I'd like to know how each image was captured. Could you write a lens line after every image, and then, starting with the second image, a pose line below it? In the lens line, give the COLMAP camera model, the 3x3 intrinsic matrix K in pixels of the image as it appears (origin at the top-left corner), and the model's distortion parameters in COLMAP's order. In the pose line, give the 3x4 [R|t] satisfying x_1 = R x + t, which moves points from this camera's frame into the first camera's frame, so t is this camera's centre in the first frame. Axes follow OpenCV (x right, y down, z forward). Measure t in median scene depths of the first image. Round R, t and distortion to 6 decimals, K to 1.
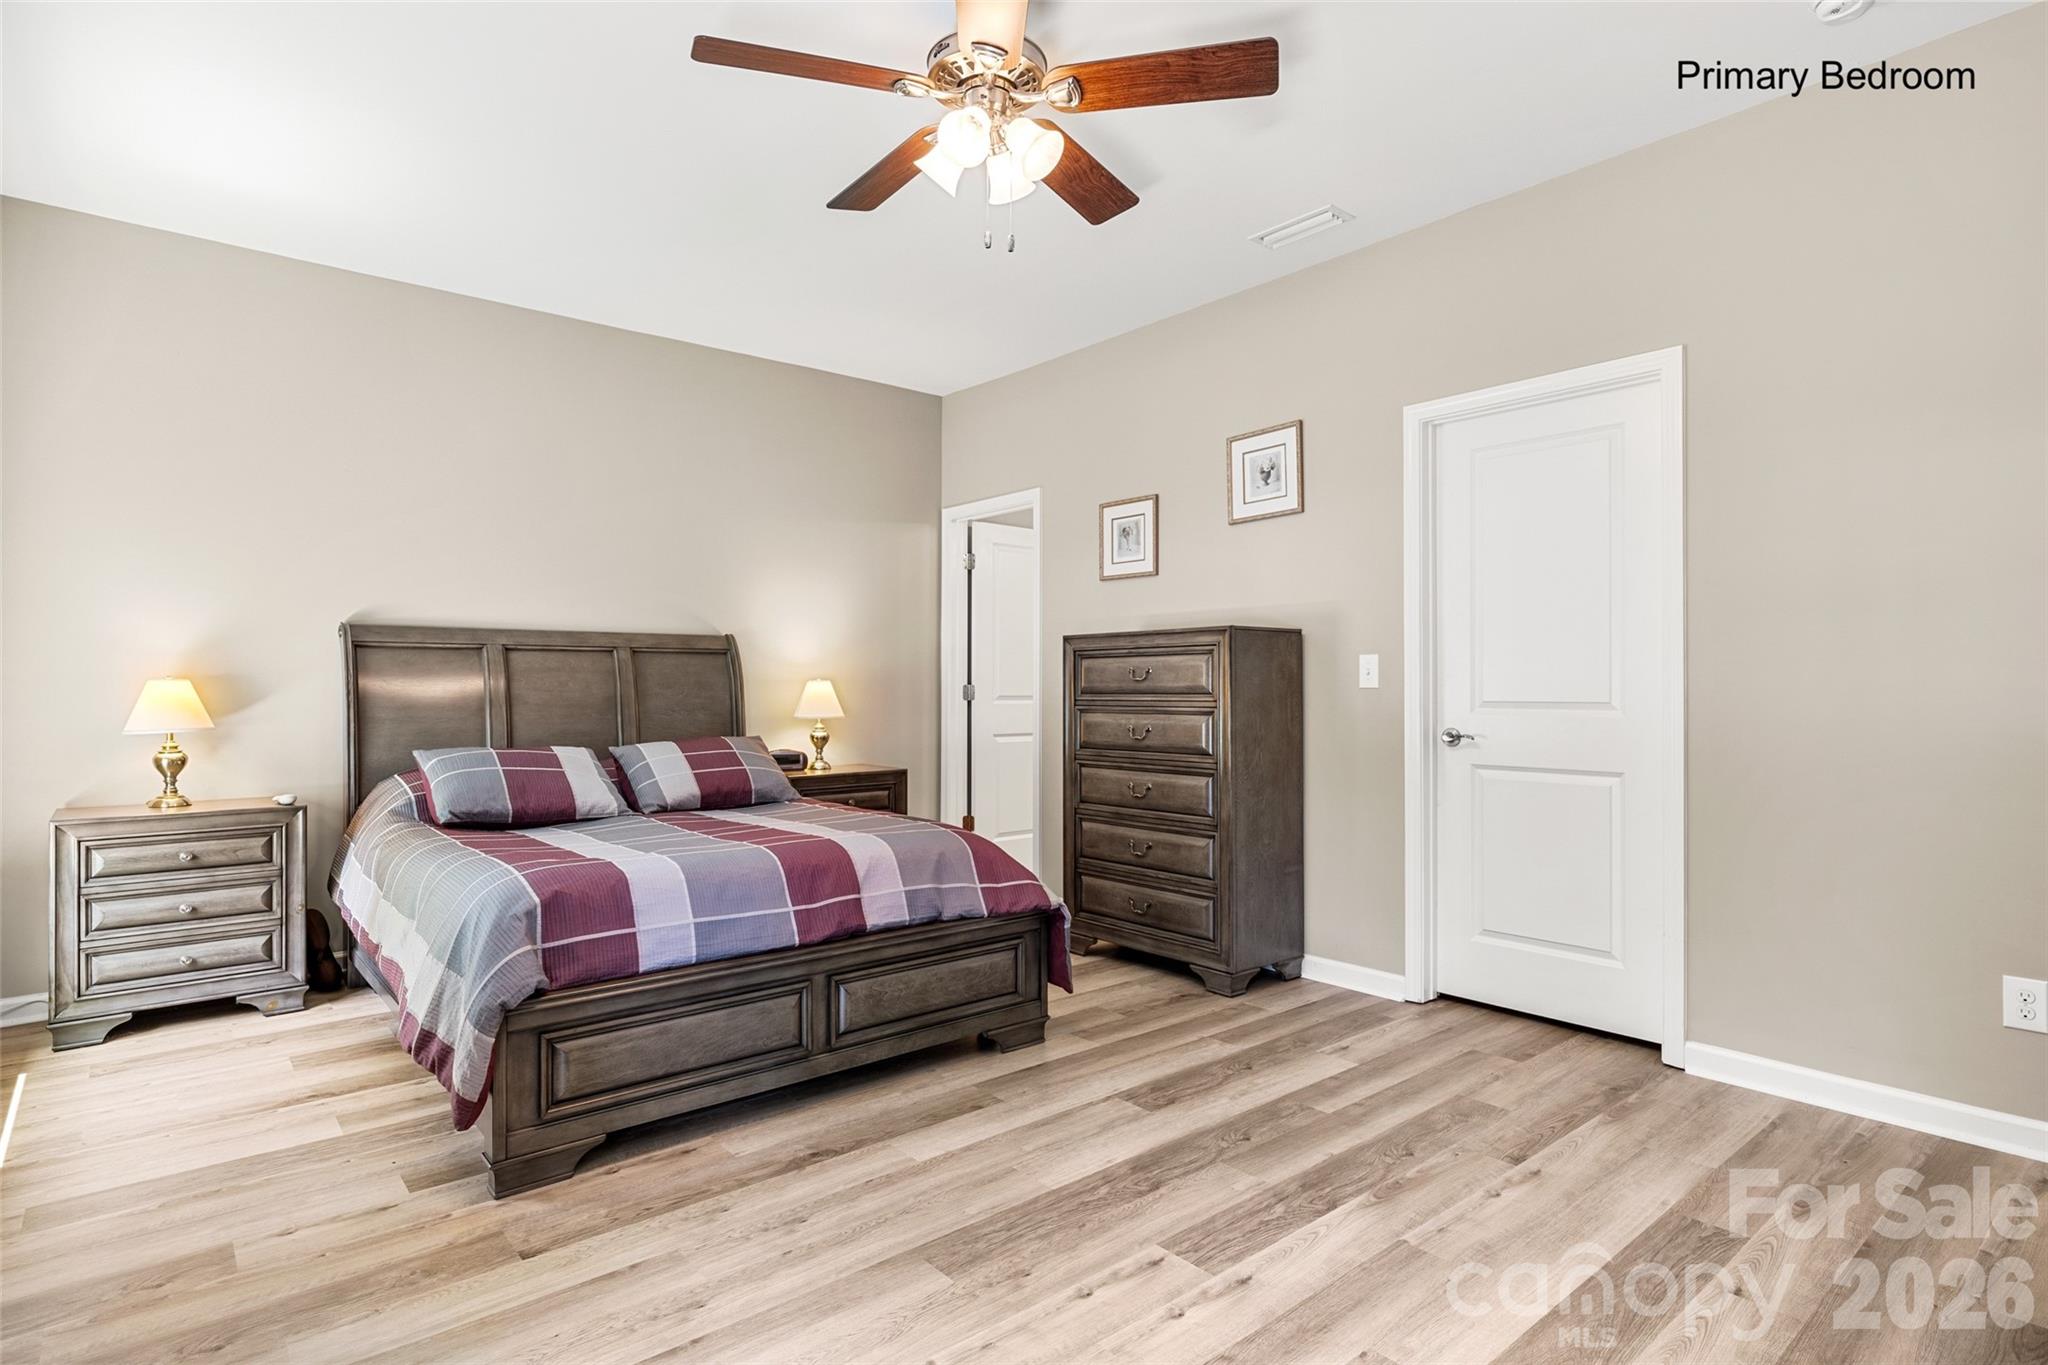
lens RADIAL K [[1055.1, 0, 1029.5], [0, 1055.1, 690.9], [0, 0, 1]] dist [-0.000955, 0.000718]
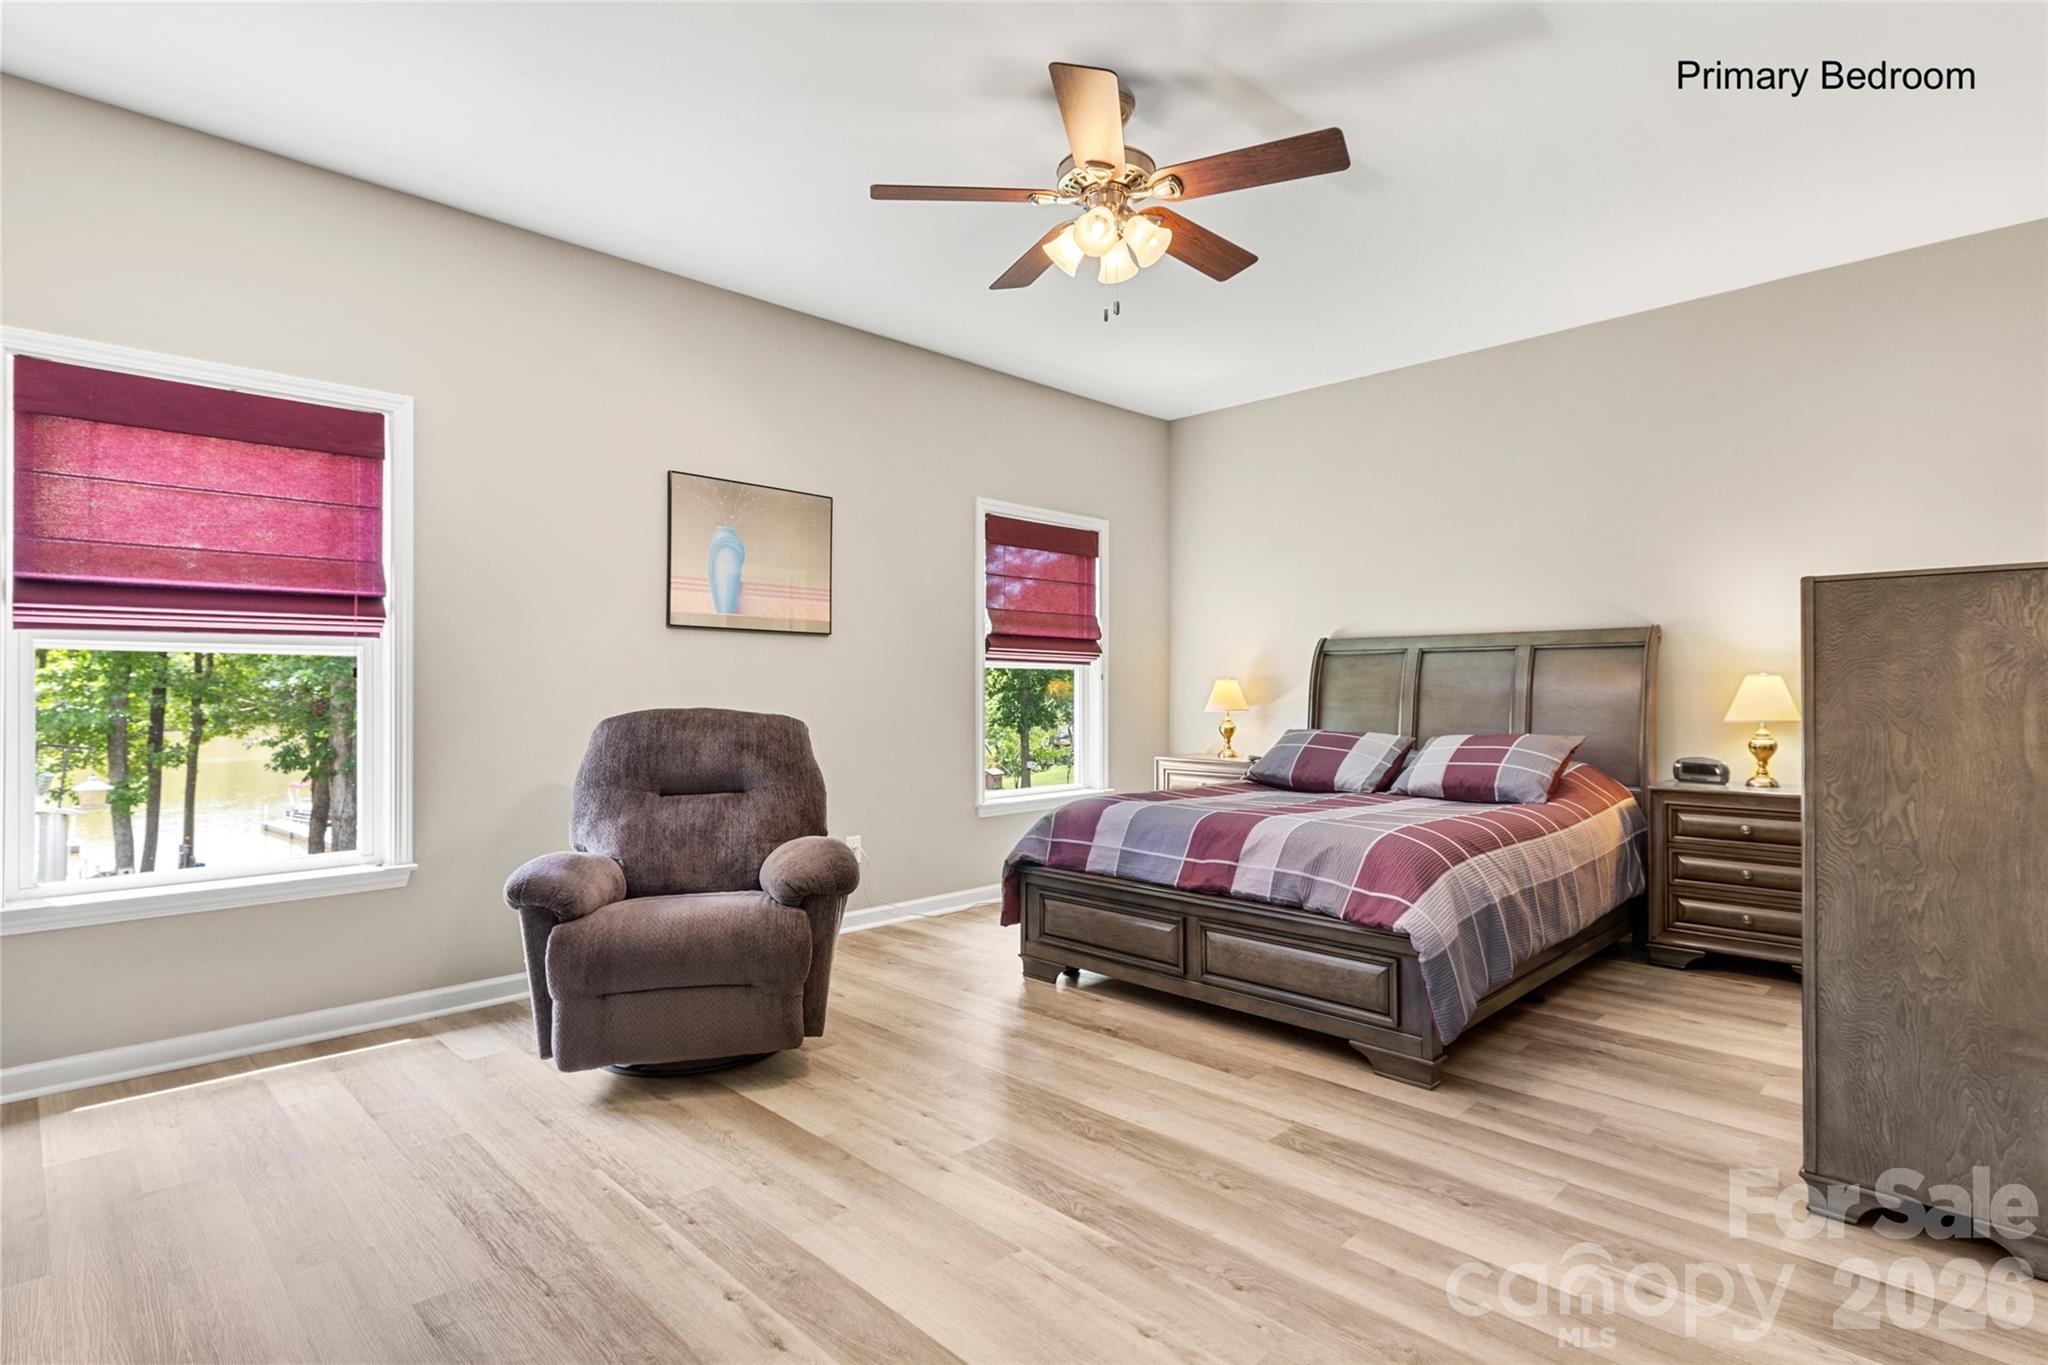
lens RADIAL K [[1055.1, 0, 1030.6], [0, 1055.1, 677.9], [0, 0, 1]] dist [-0.000955, 0.000718]
pose [[0.069396, -0.007953, -0.997557, 0.980773], [-0.002201, 0.999965, -0.008125, 0.000142], [0.997587, 0.002759, 0.069376, 0.693143]]
